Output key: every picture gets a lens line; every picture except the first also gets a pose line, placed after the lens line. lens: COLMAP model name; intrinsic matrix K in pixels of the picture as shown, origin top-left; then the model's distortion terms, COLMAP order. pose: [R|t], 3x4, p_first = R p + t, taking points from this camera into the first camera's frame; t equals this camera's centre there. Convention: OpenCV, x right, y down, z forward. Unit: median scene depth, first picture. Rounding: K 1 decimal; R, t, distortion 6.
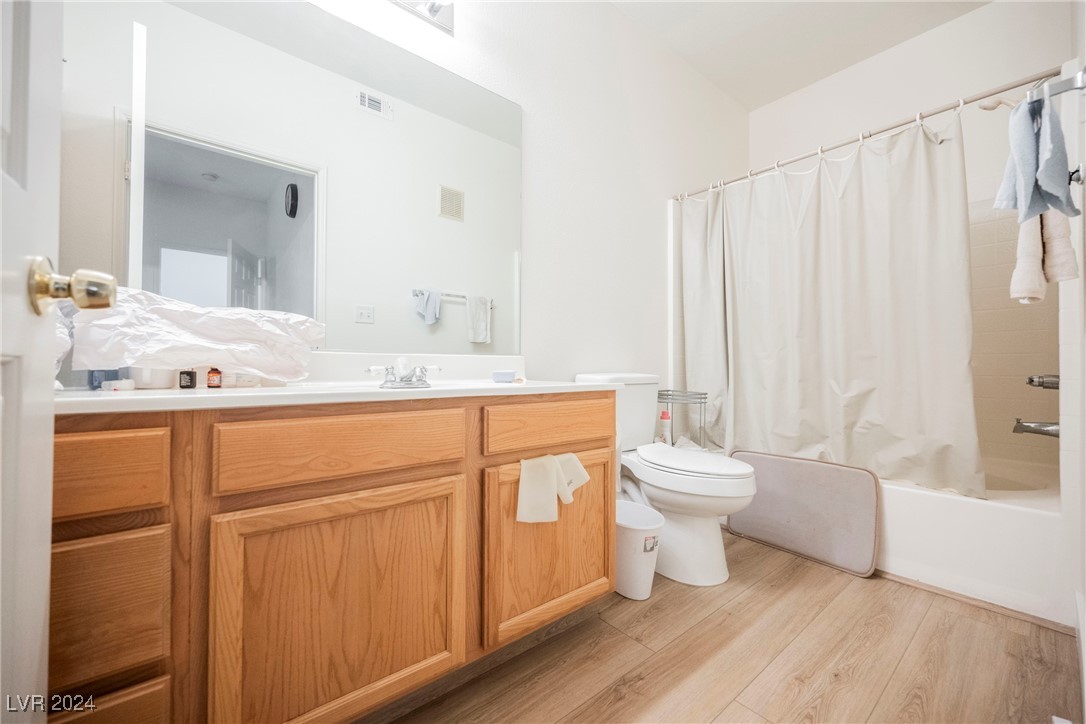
lens RADIAL K [[431.0, 0, 540.7], [0, 431.0, 360.2], [0, 0, 1]] dist [-0.002354, 0.000063]
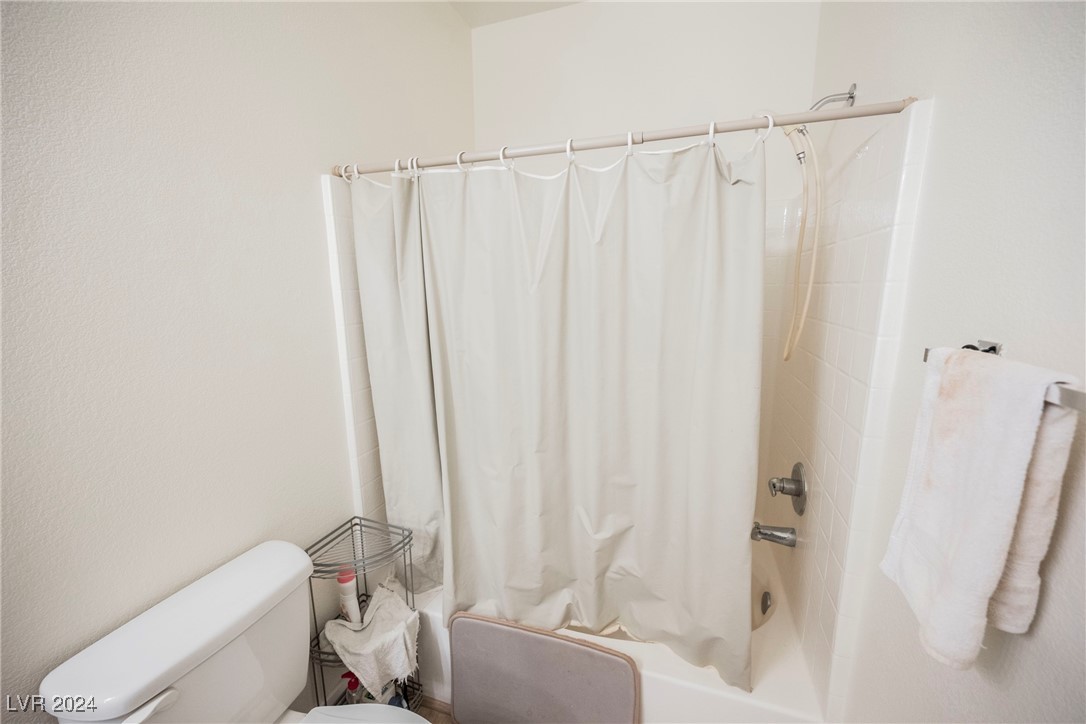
lens RADIAL K [[431.0, 0, 544.4], [0, 431.0, 367.1], [0, 0, 1]] dist [-0.002354, 0.000063]
pose [[0.852075, -0.108371, 0.512078, 0.301923], [0.007081, 0.980629, 0.195748, -0.314592], [-0.523372, -0.163166, 0.836336, 0.498001]]
